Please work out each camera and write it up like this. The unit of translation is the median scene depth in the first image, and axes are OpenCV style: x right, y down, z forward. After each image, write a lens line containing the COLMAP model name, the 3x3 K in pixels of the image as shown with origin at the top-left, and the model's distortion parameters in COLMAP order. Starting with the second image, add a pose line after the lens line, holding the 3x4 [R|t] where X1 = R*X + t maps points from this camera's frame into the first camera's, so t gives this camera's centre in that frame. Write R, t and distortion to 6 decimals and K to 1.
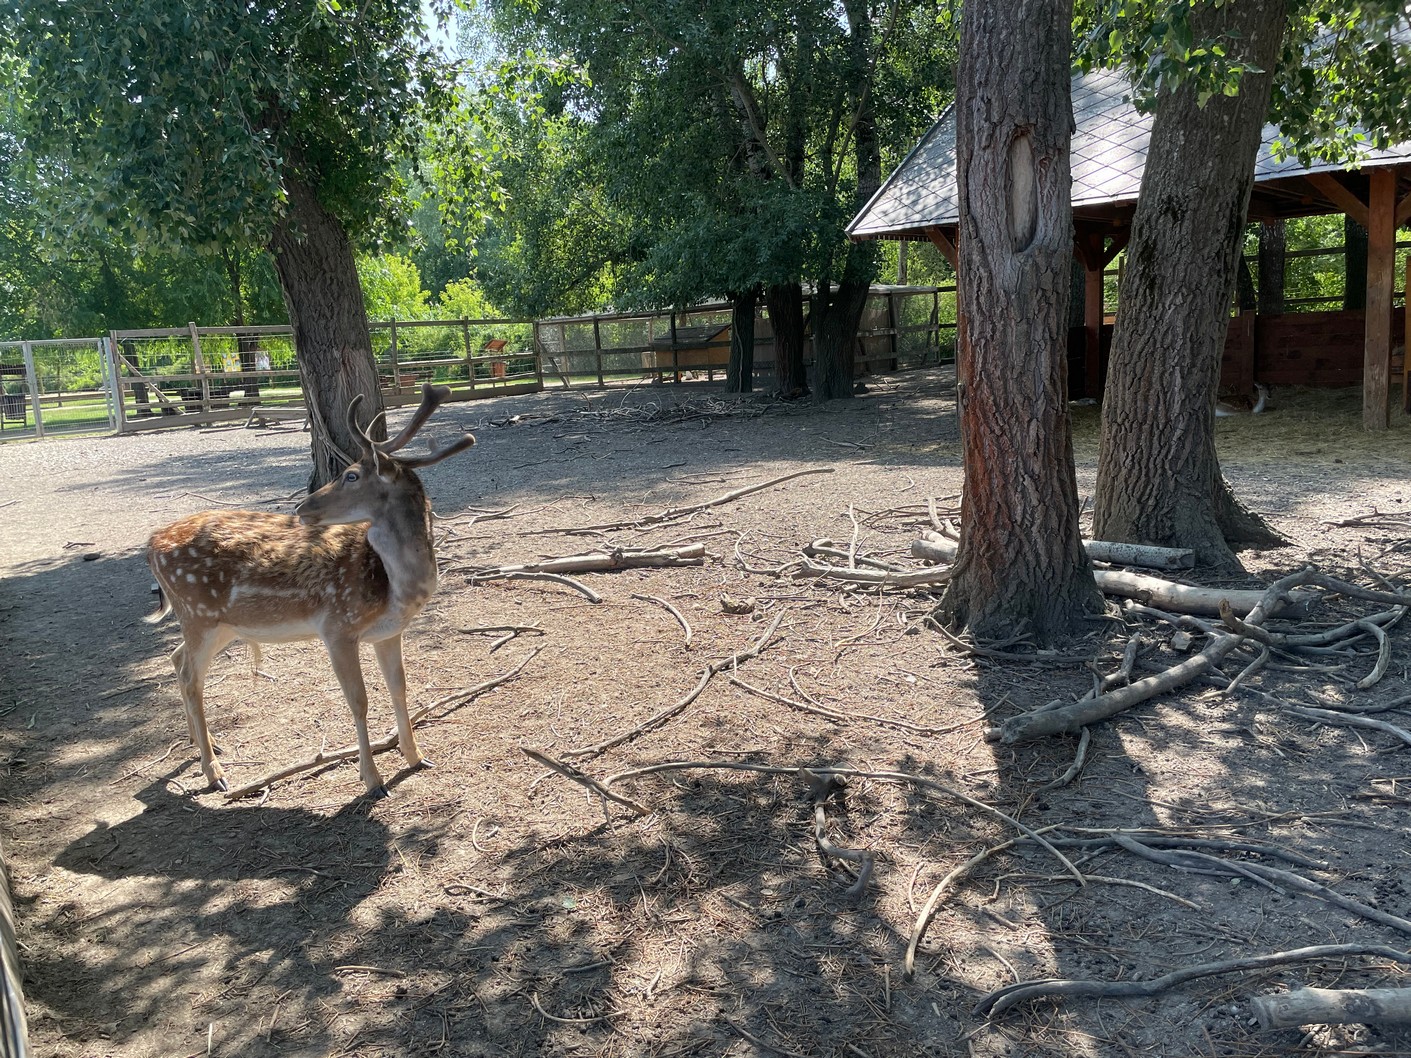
lens RADIAL K [[1065.3, 0, 683.6], [0, 1065.3, 524.5], [0, 0, 1]] dist [0.100967, -0.135543]
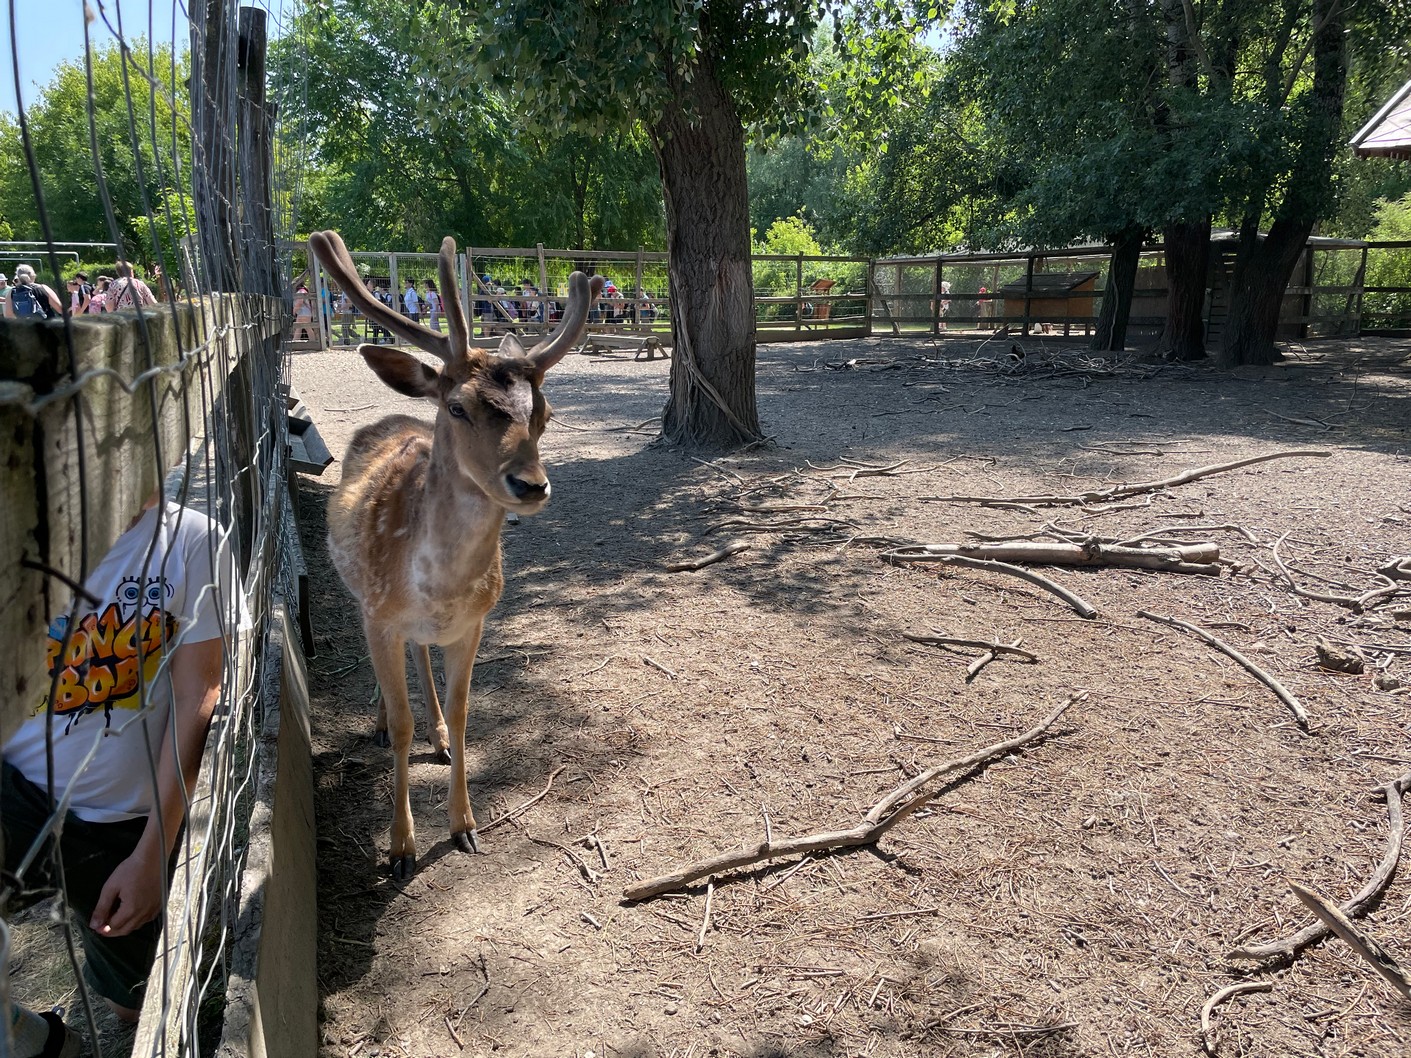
lens RADIAL K [[1065.3, 0, 695.0], [0, 1065.3, 556.9], [0, 0, 1]] dist [0.100967, -0.135543]
pose [[0.961480, 0.121518, -0.246555, -0.062086], [-0.102541, 0.990789, 0.088450, -0.000740], [0.255032, -0.059761, 0.965084, 0.098548]]
